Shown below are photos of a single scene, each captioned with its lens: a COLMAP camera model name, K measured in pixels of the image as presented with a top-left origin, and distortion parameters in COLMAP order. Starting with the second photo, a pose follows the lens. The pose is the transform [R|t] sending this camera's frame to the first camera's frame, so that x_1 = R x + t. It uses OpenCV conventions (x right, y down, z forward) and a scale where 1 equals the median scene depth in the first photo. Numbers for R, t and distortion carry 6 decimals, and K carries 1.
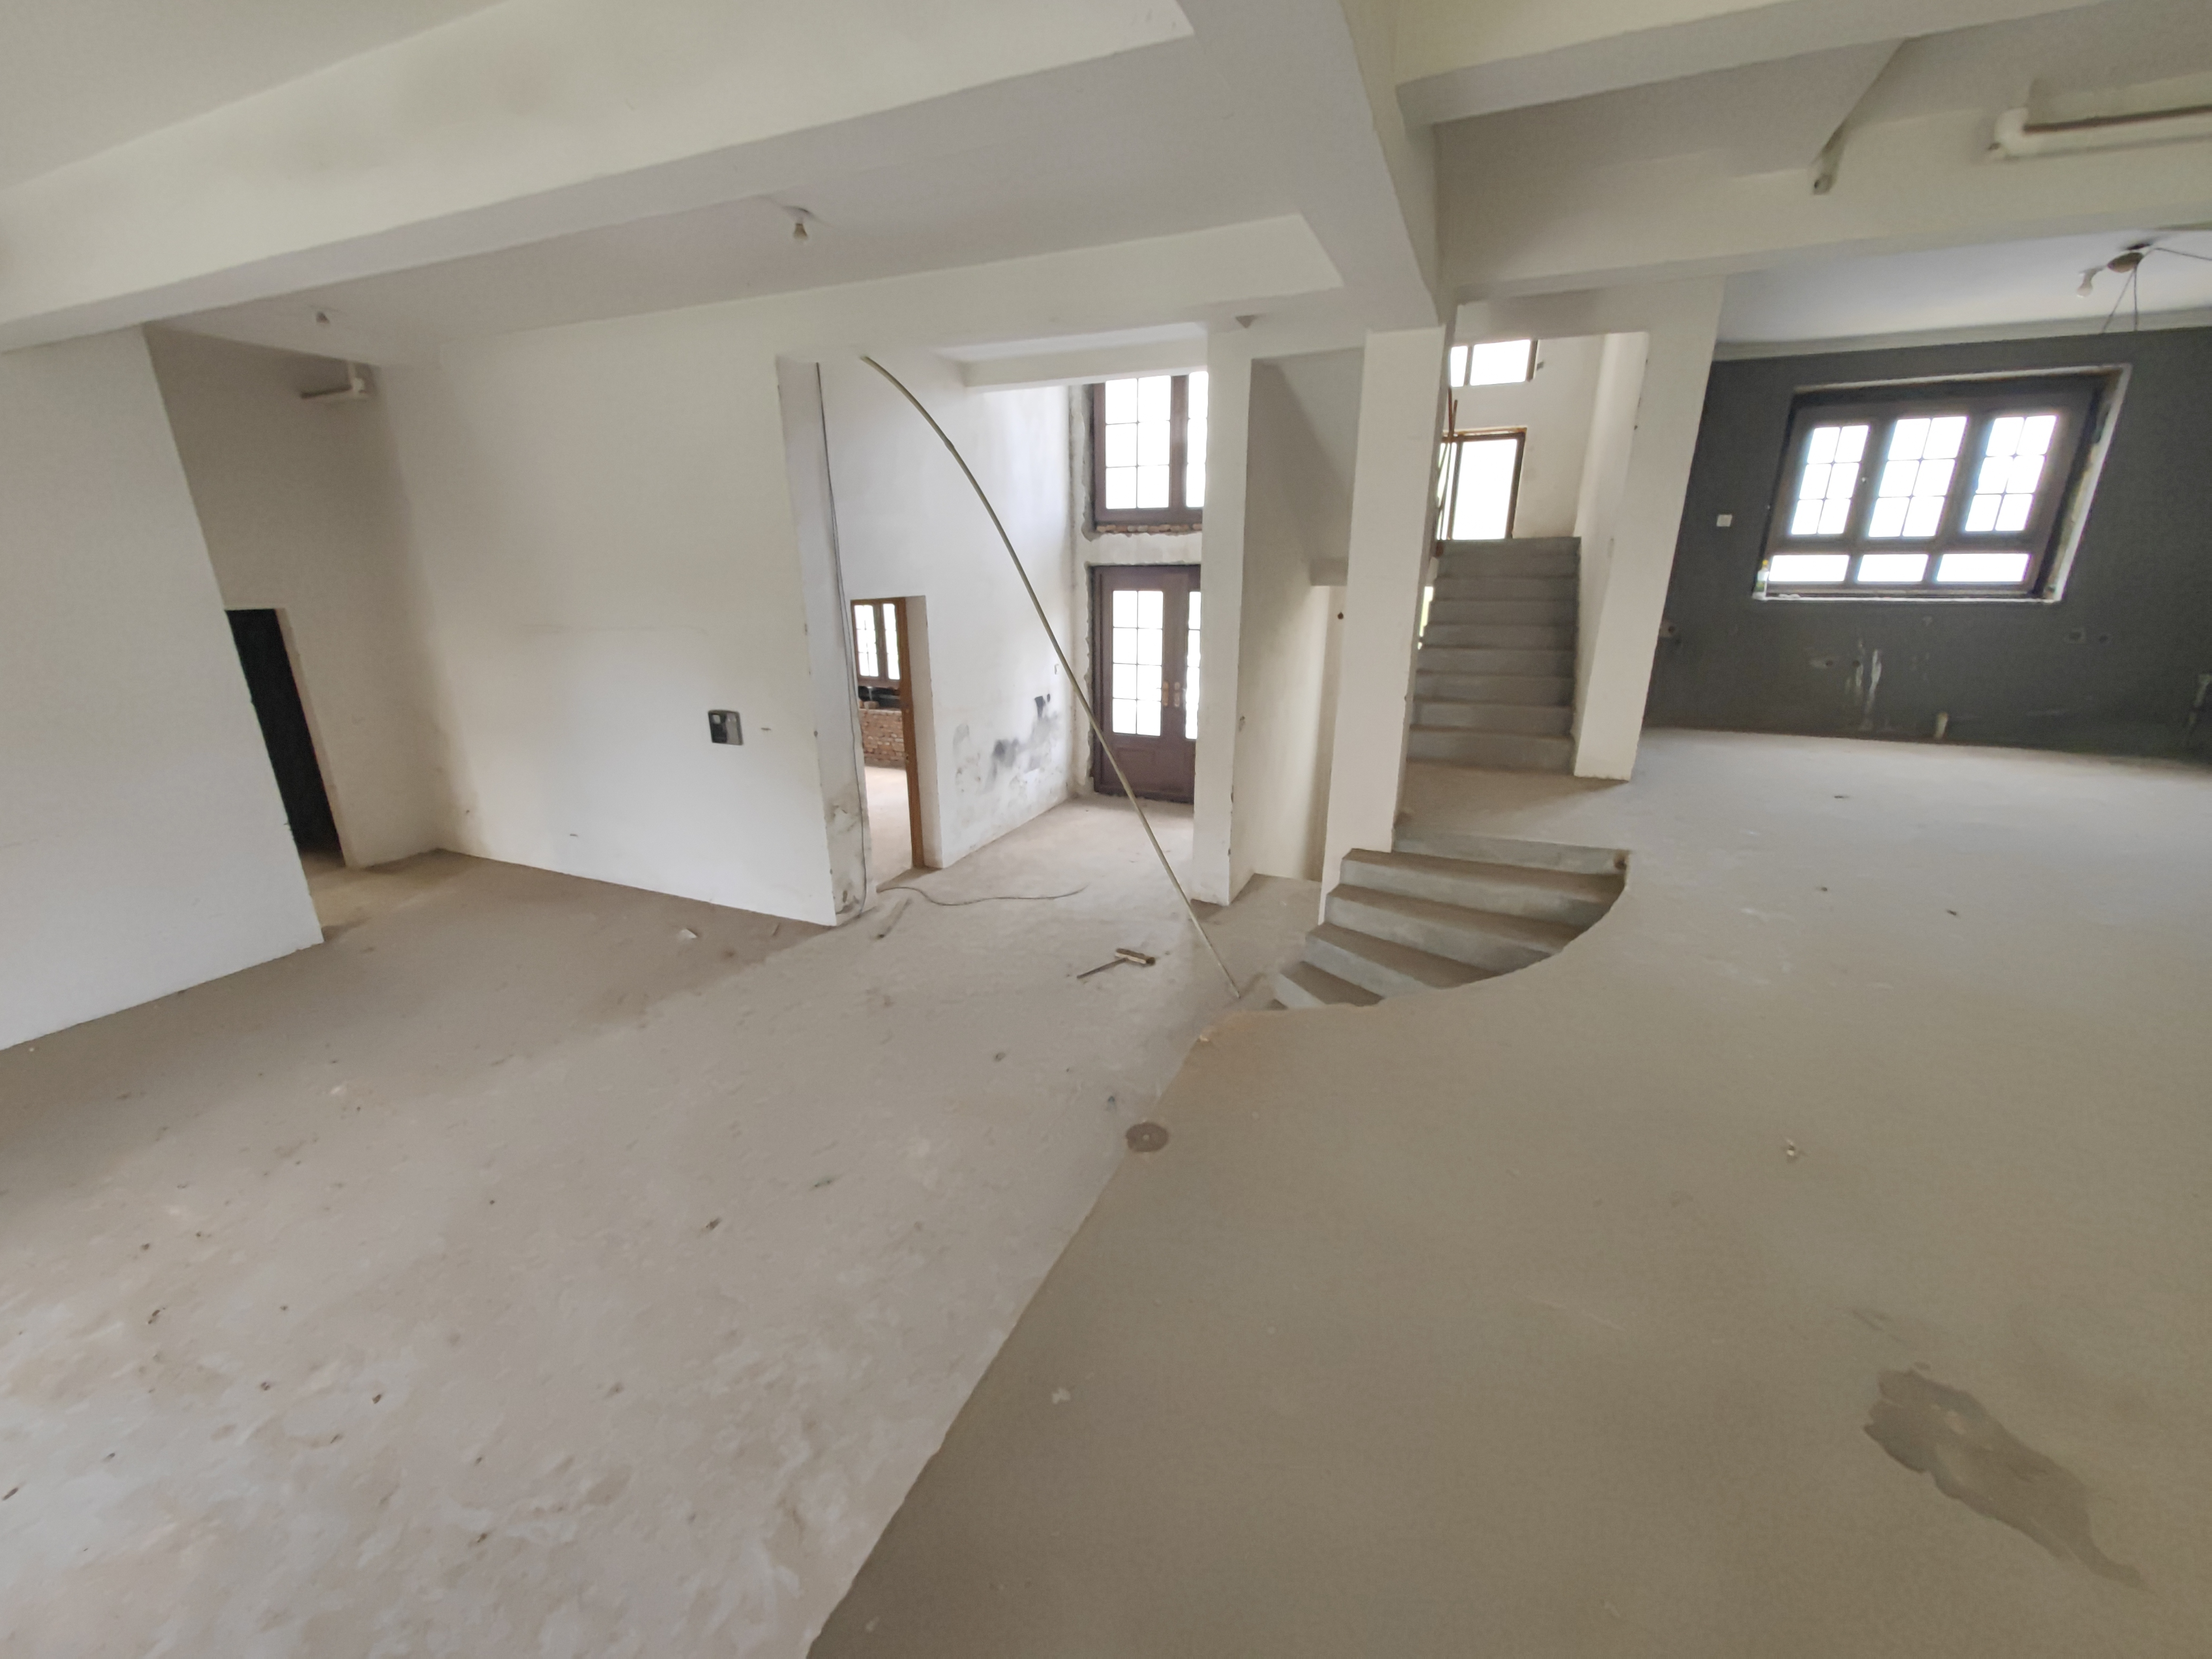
lens RADIAL K [[853.1, 0, 1100.8], [0, 853.1, 833.9], [0, 0, 1]] dist [0.004638, -0.002823]
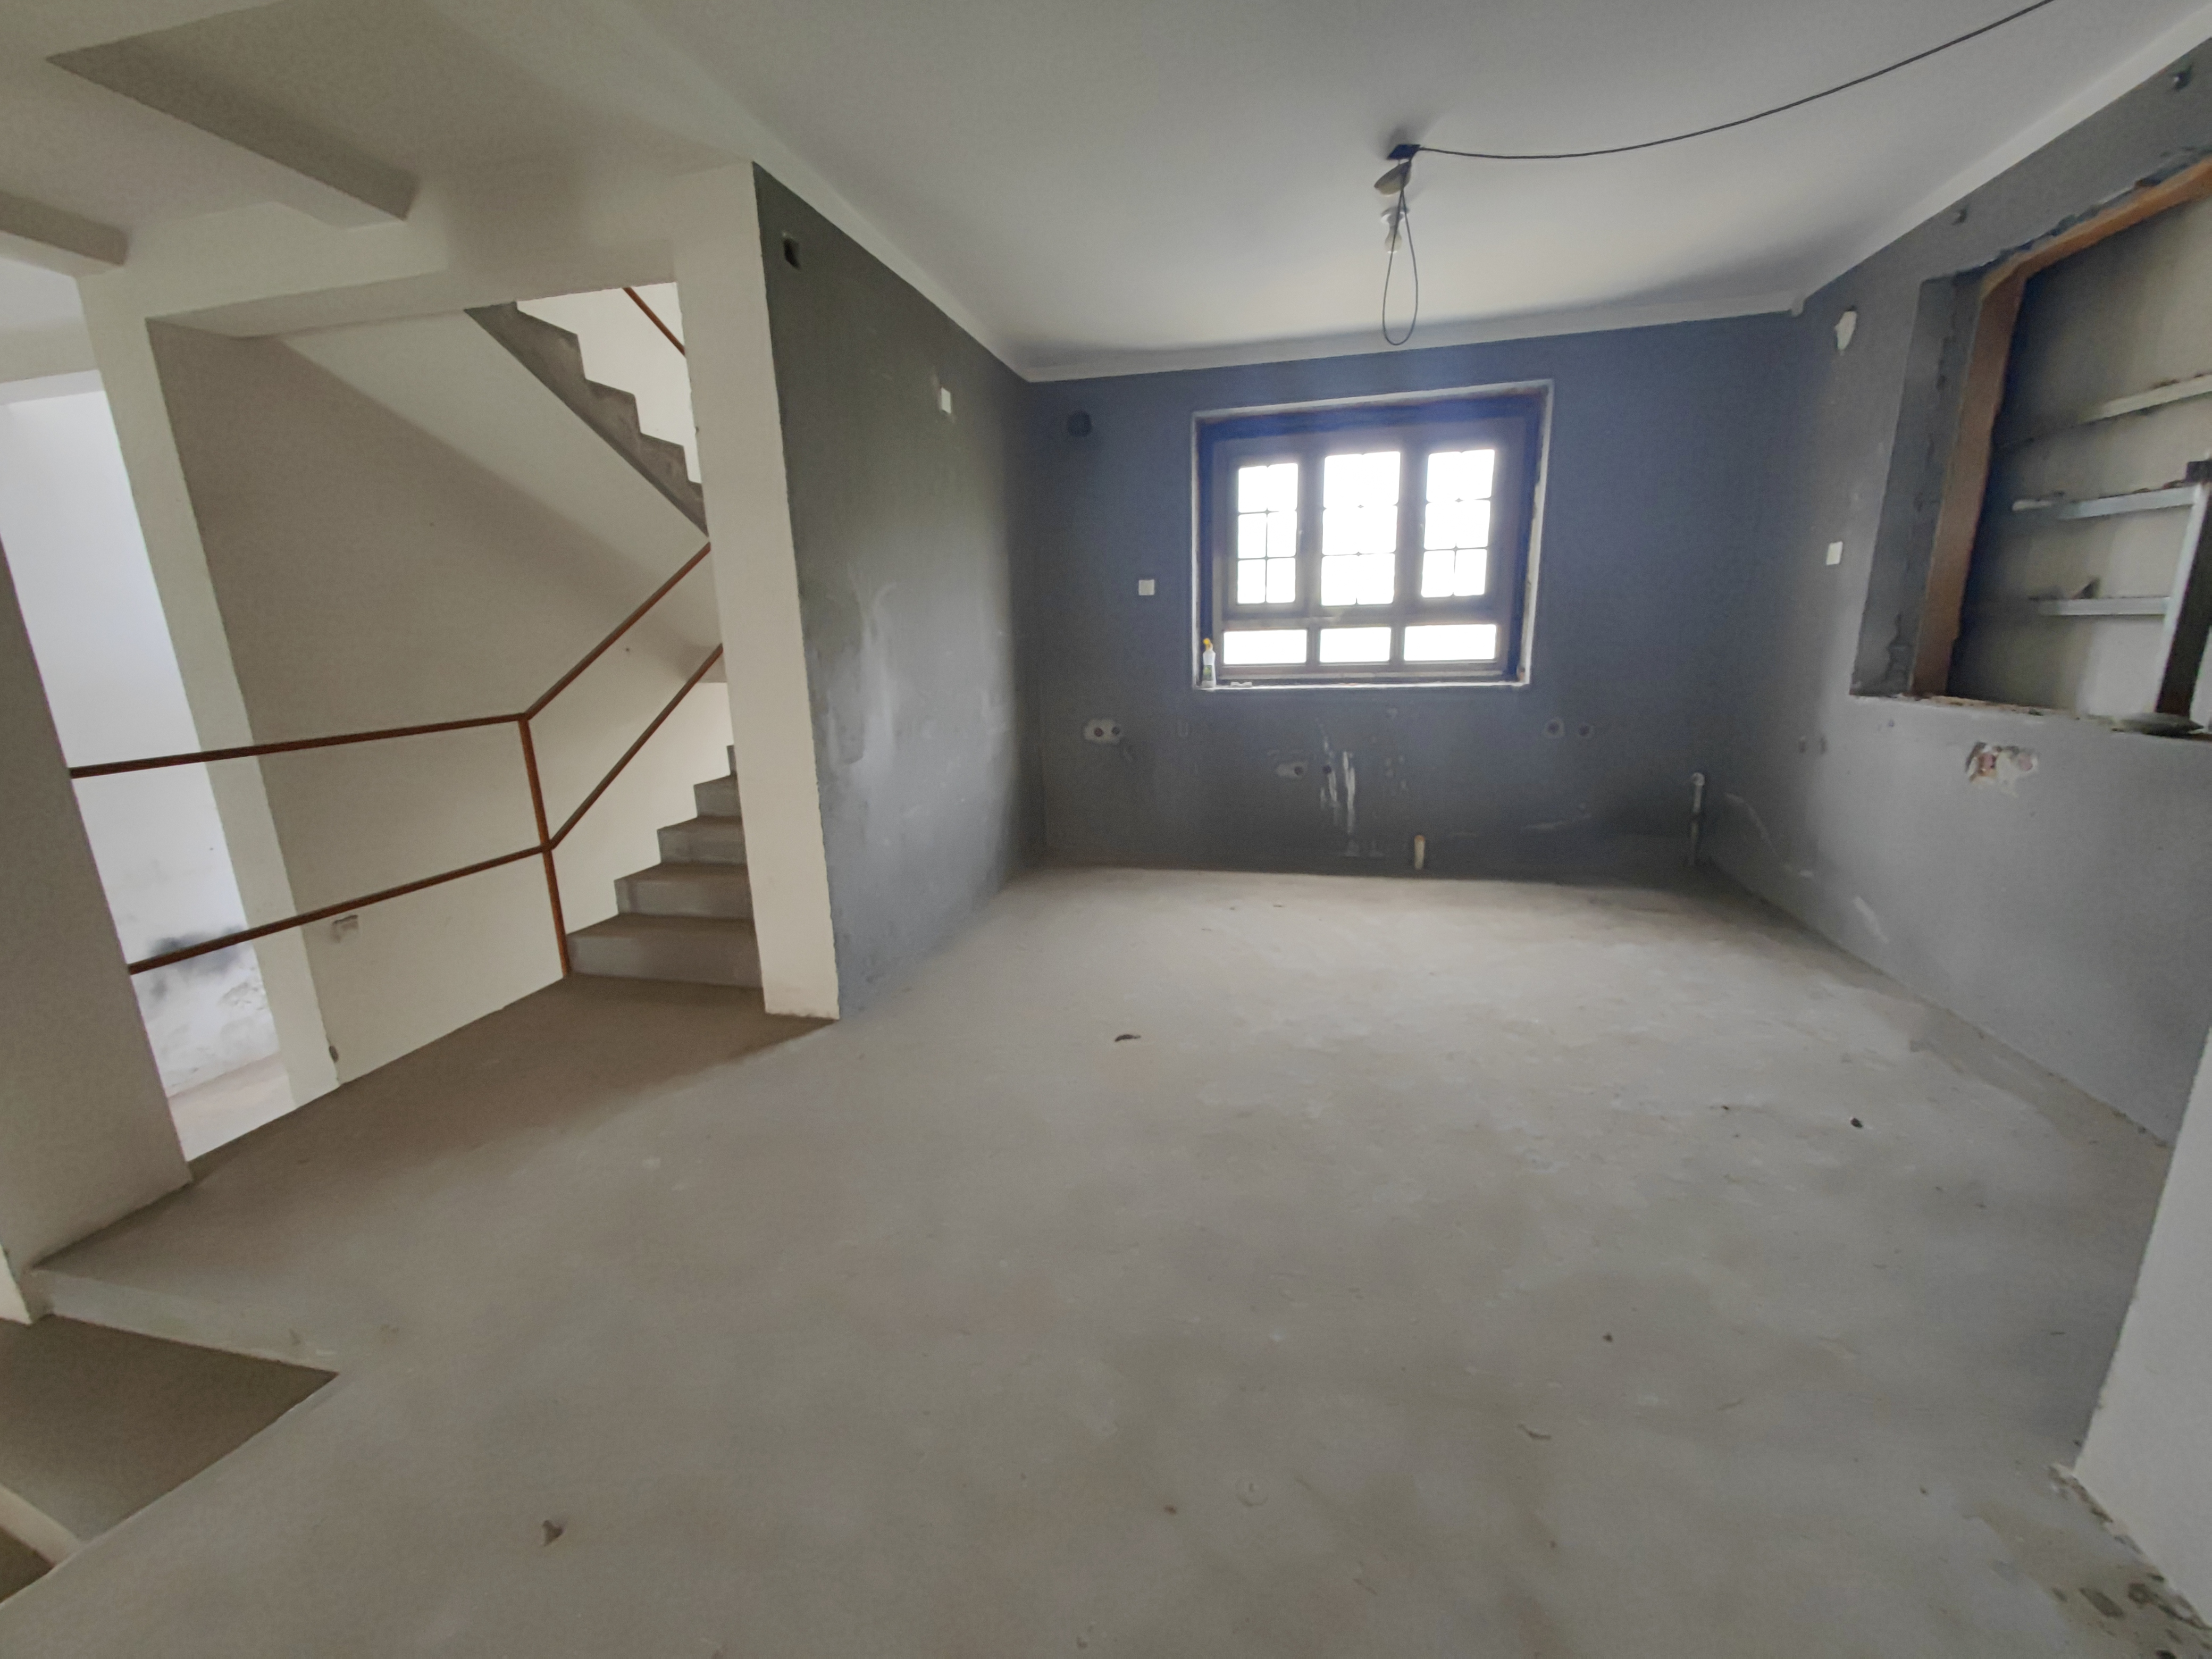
lens RADIAL K [[853.1, 0, 1100.8], [0, 853.1, 833.9], [0, 0, 1]] dist [0.004638, -0.002823]
pose [[0.981685, -0.064688, 0.179195, 0.567223], [0.078761, 0.994249, -0.072561, -0.107570], [-0.173471, 0.085345, 0.981134, 0.310826]]
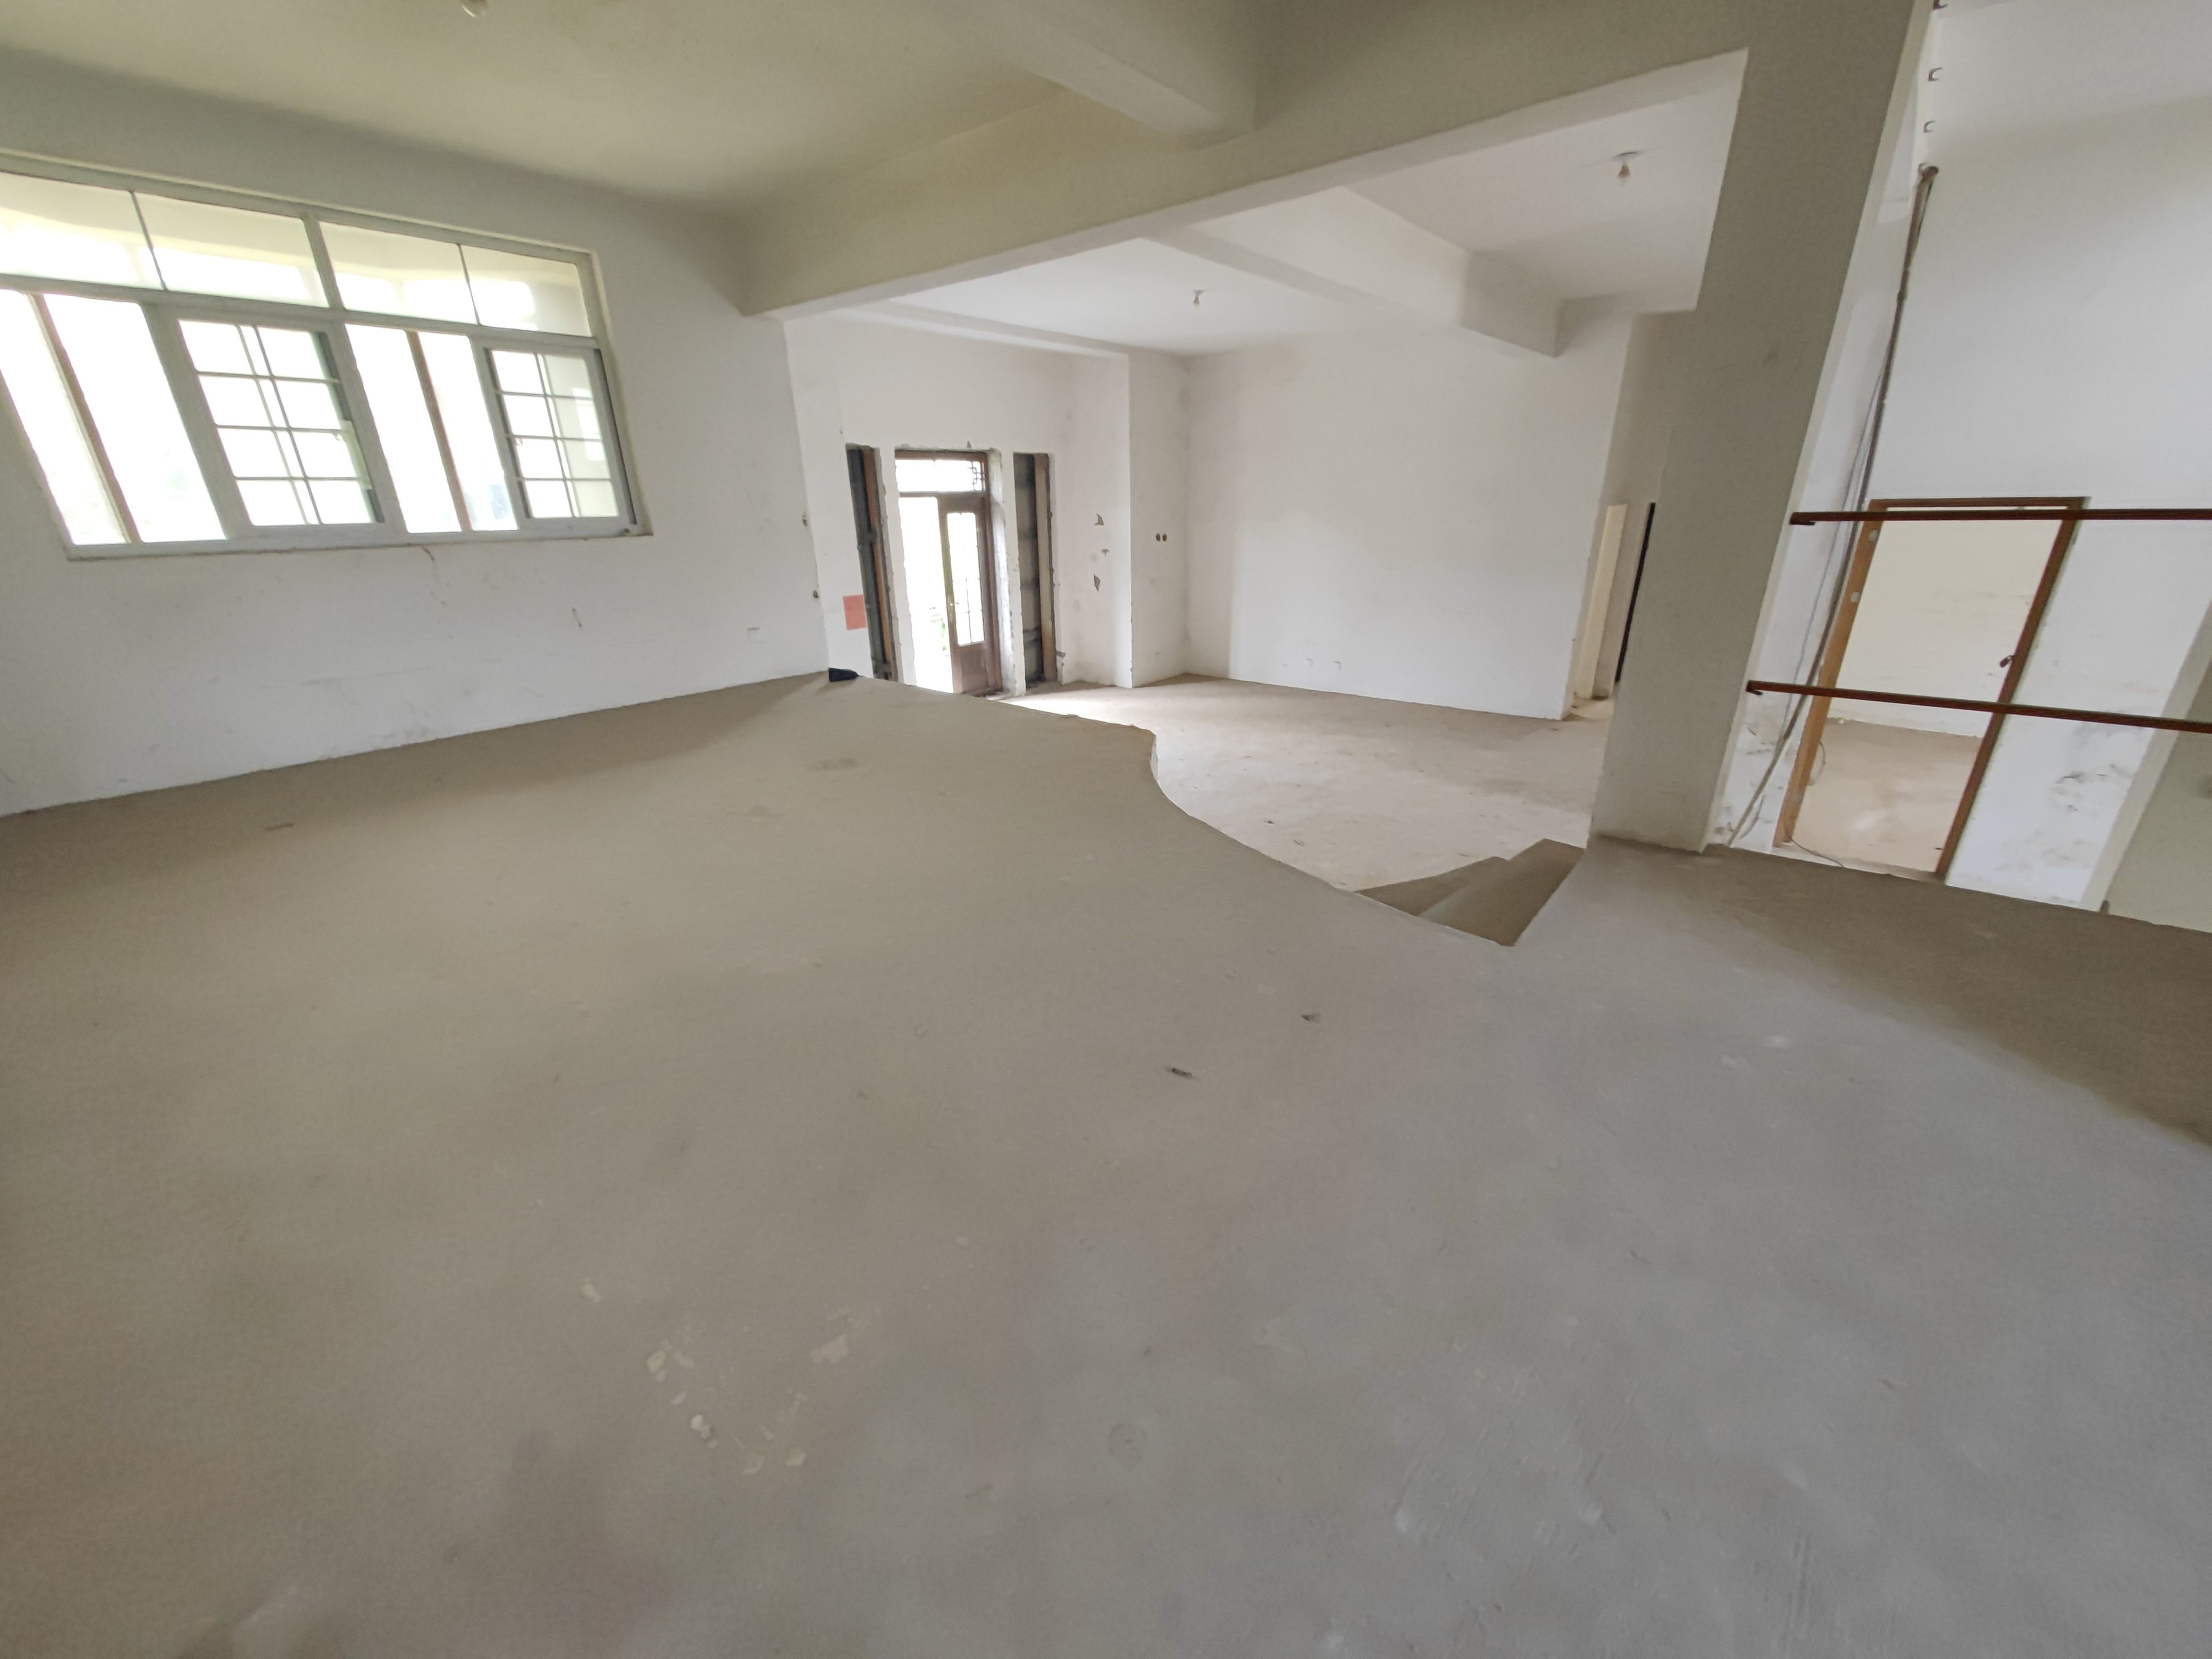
lens RADIAL K [[853.1, 0, 1100.8], [0, 853.1, 833.9], [0, 0, 1]] dist [0.004638, -0.002823]
pose [[-0.286250, 0.360462, -0.887766, 0.745525], [-0.266537, 0.860010, 0.435134, -0.141626], [0.920336, 0.361179, -0.150101, 0.503839]]
